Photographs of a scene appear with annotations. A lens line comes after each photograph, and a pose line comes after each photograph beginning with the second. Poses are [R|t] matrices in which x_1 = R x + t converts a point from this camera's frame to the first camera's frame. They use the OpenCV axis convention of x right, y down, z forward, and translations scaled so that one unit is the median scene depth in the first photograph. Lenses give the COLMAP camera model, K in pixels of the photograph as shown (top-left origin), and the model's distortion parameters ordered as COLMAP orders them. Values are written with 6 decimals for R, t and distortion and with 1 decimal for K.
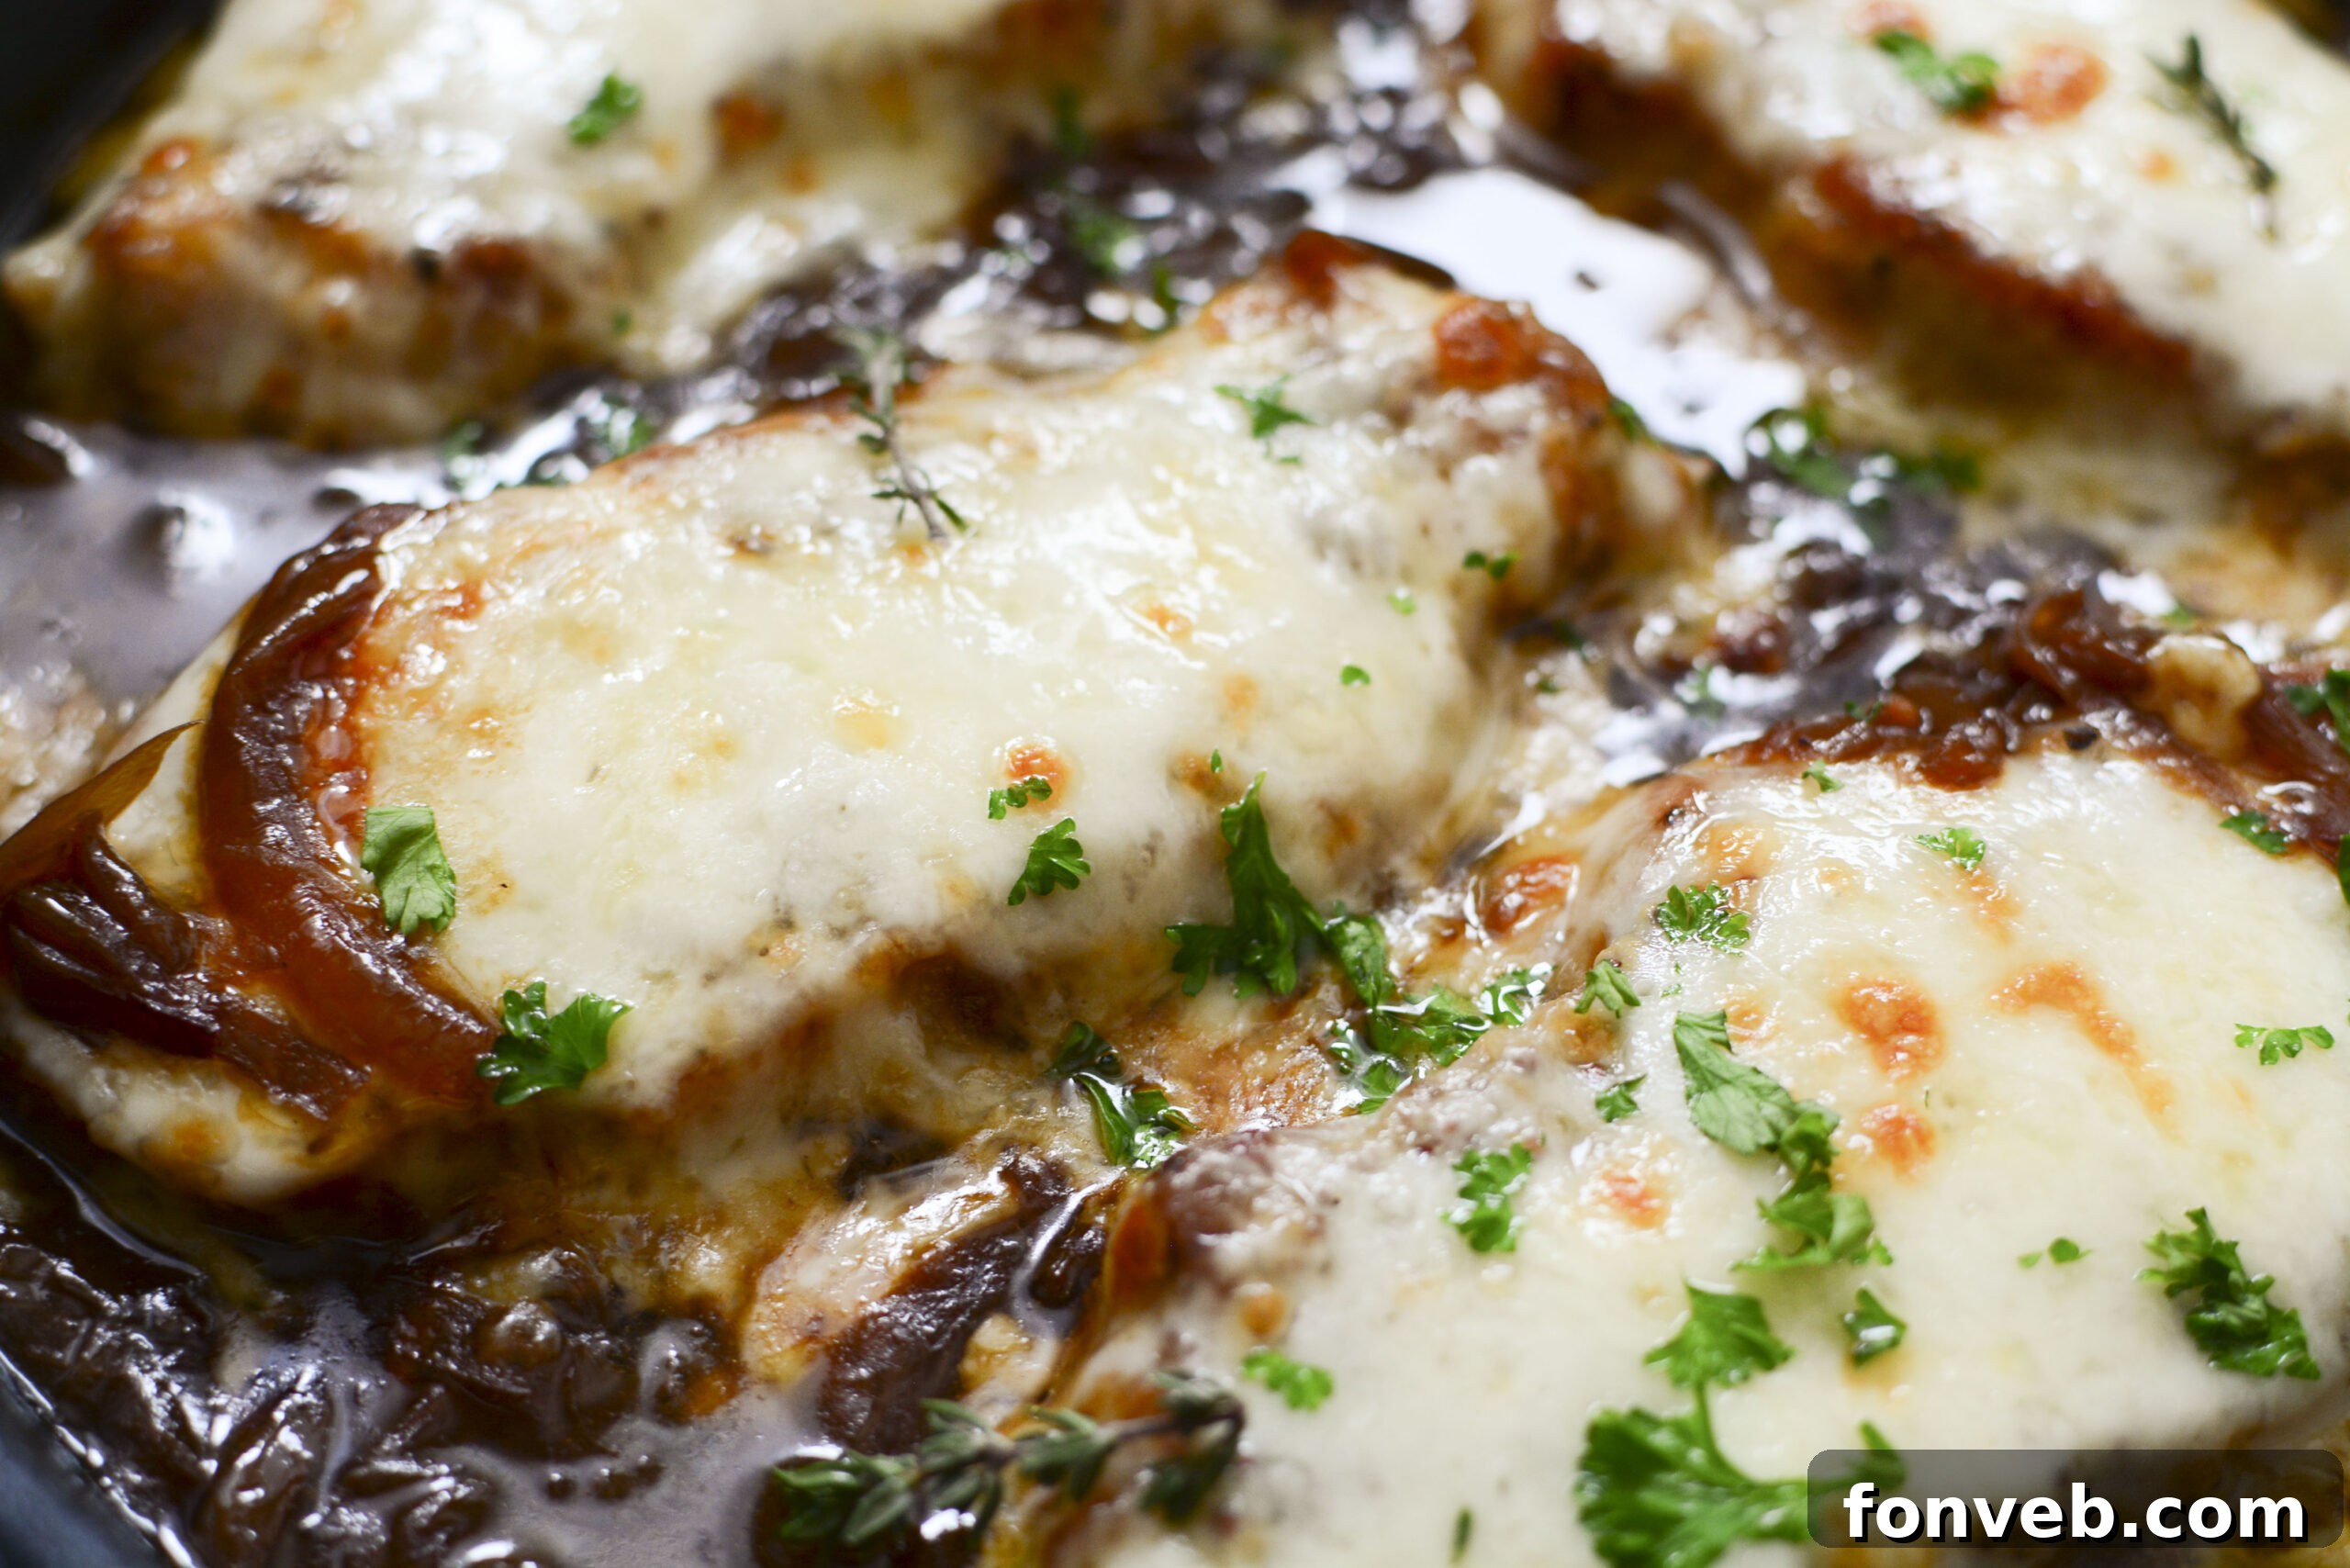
lens RADIAL K [[3719.7, 0, 1175.0], [0, 3719.7, 784.0], [0, 0, 1]] dist [-0.225285, 0.050848]
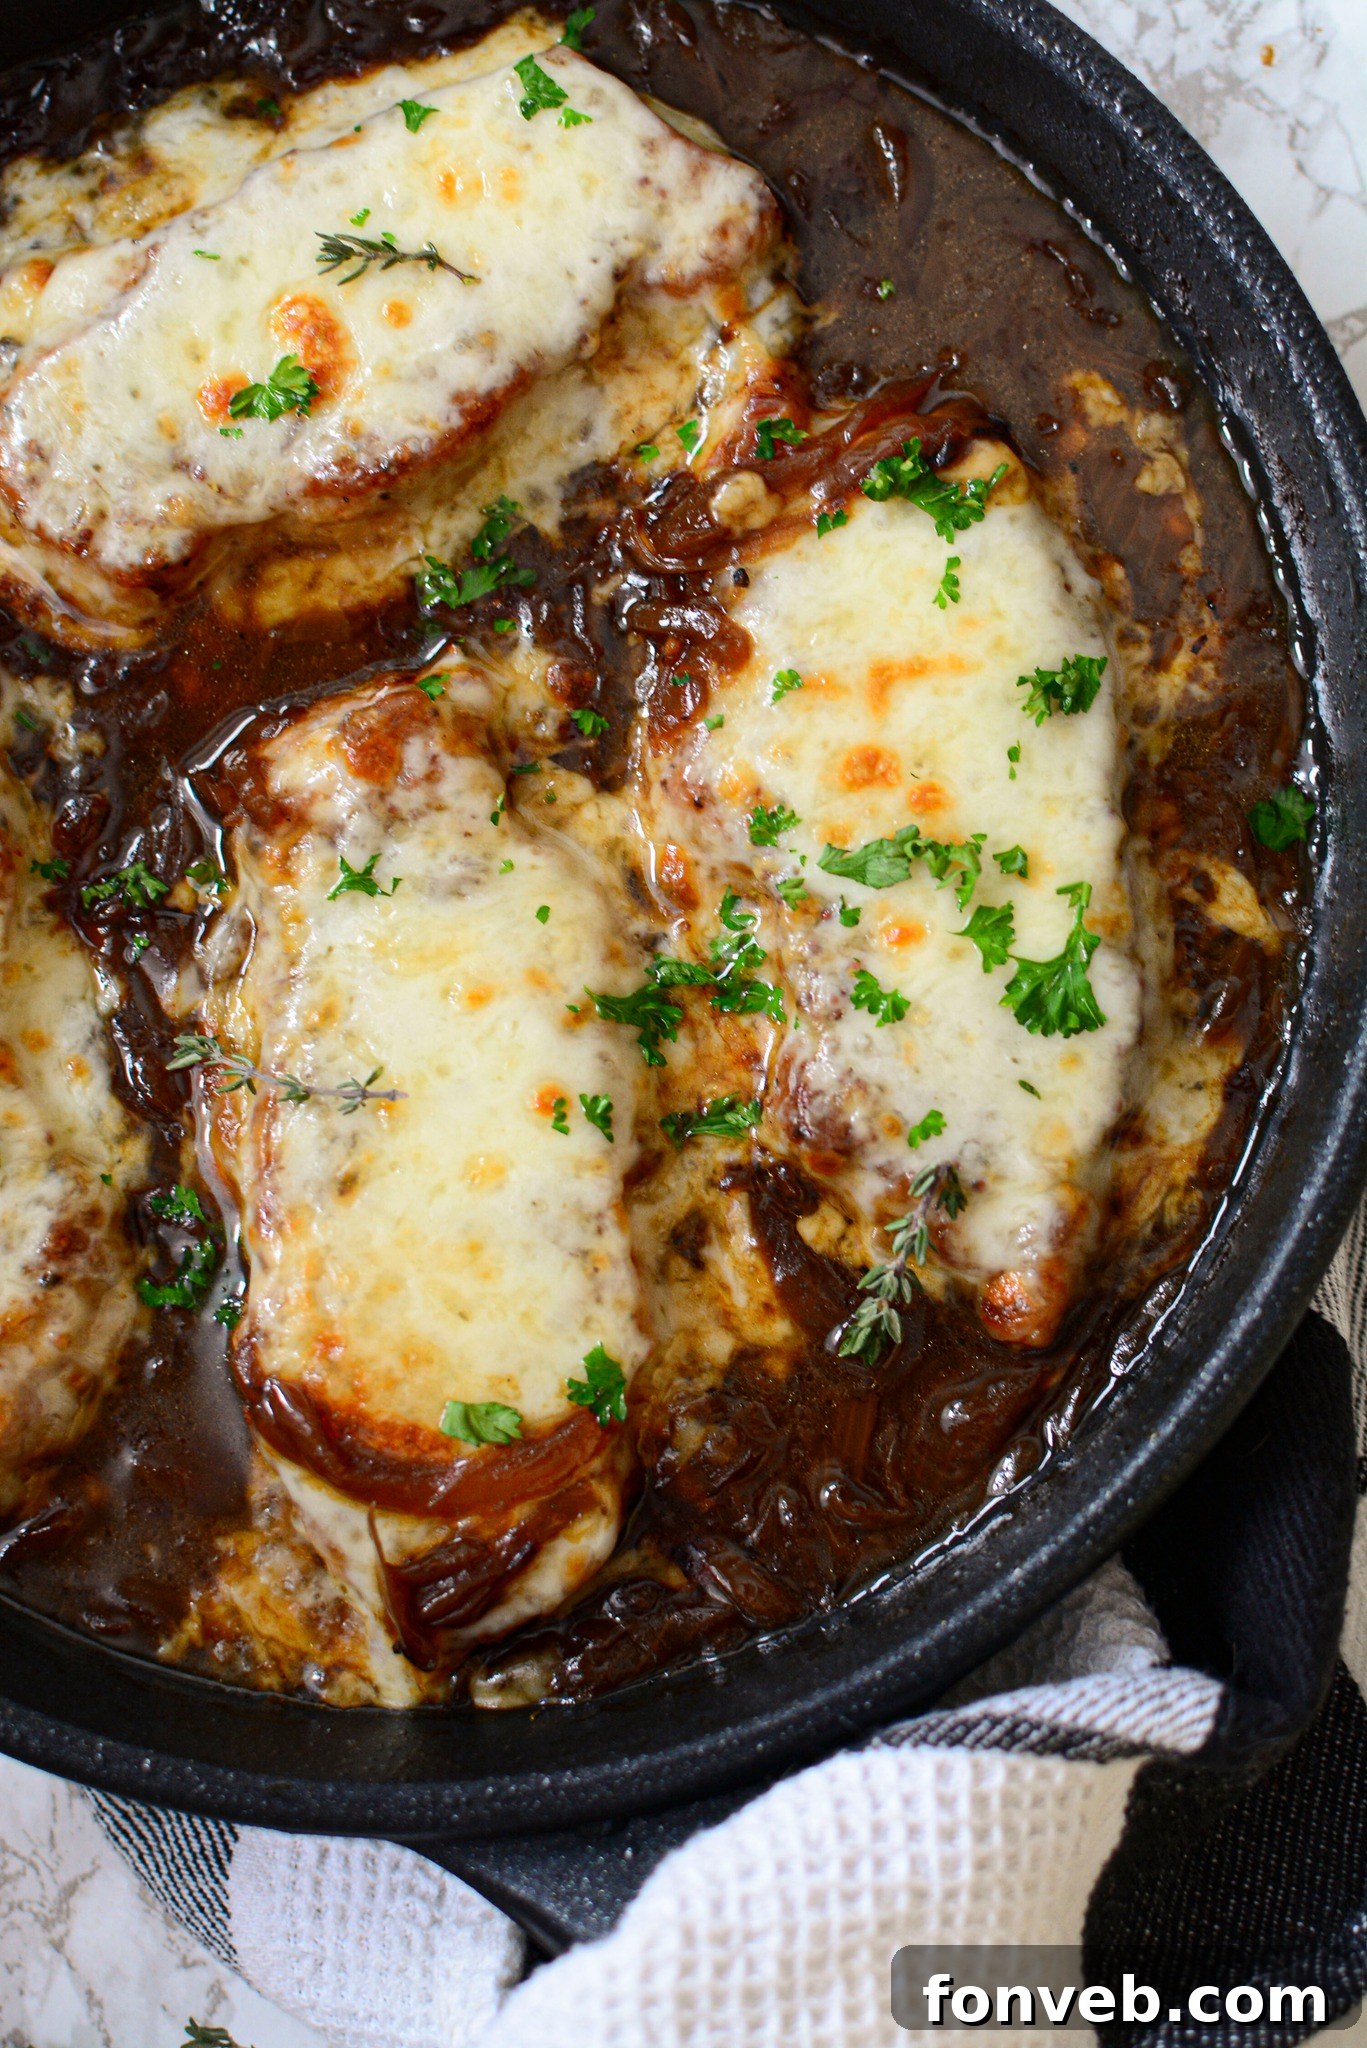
lens RADIAL K [[3154.3, 0, 683.5], [0, 3154.3, 1024.0], [0, 0, 1]] dist [-0.216872, 0.235981]
pose [[0.401775, -0.915726, 0.004863, 0.019366], [0.764850, 0.338489, 0.548115, -0.875840], [-0.503569, -0.216499, 0.836389, -0.393911]]
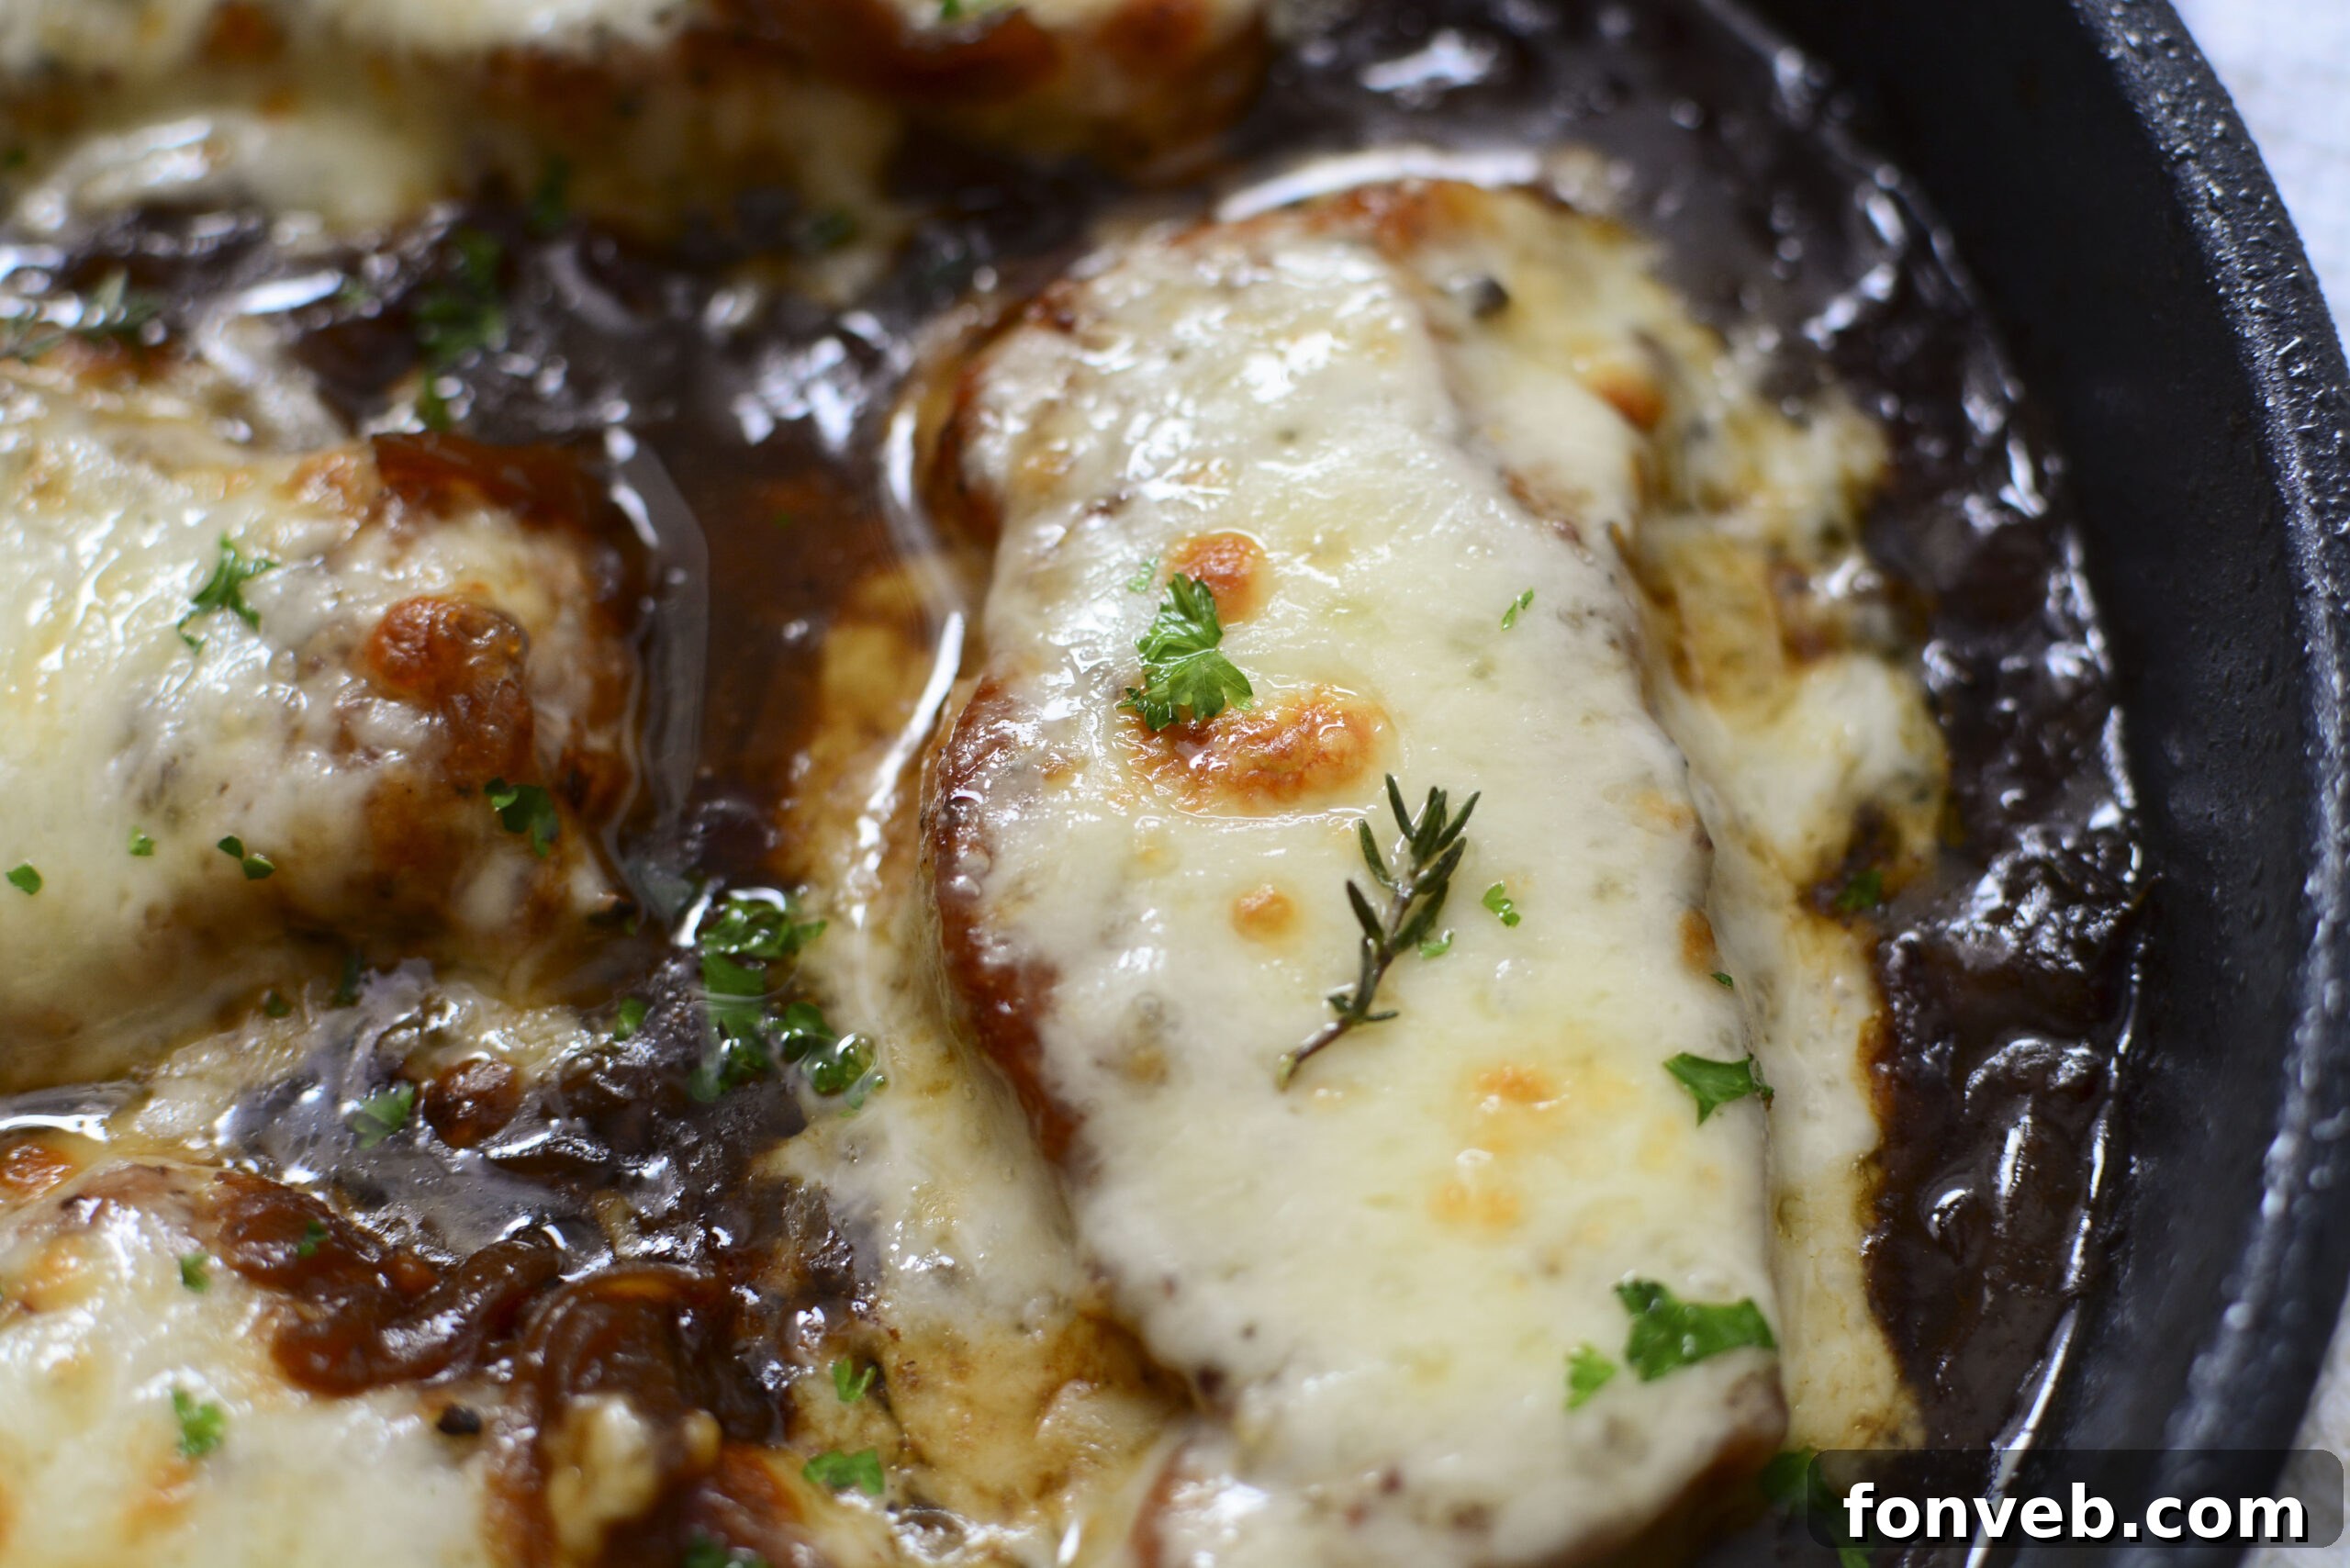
lens RADIAL K [[3719.7, 0, 1175.0], [0, 3719.7, 784.0], [0, 0, 1]] dist [-0.225285, 0.050848]
pose [[0.740977, 0.552894, -0.381131, 0.640426], [-0.494331, 0.833237, 0.247694, -0.448249], [0.454521, 0.004869, 0.890722, 0.331604]]
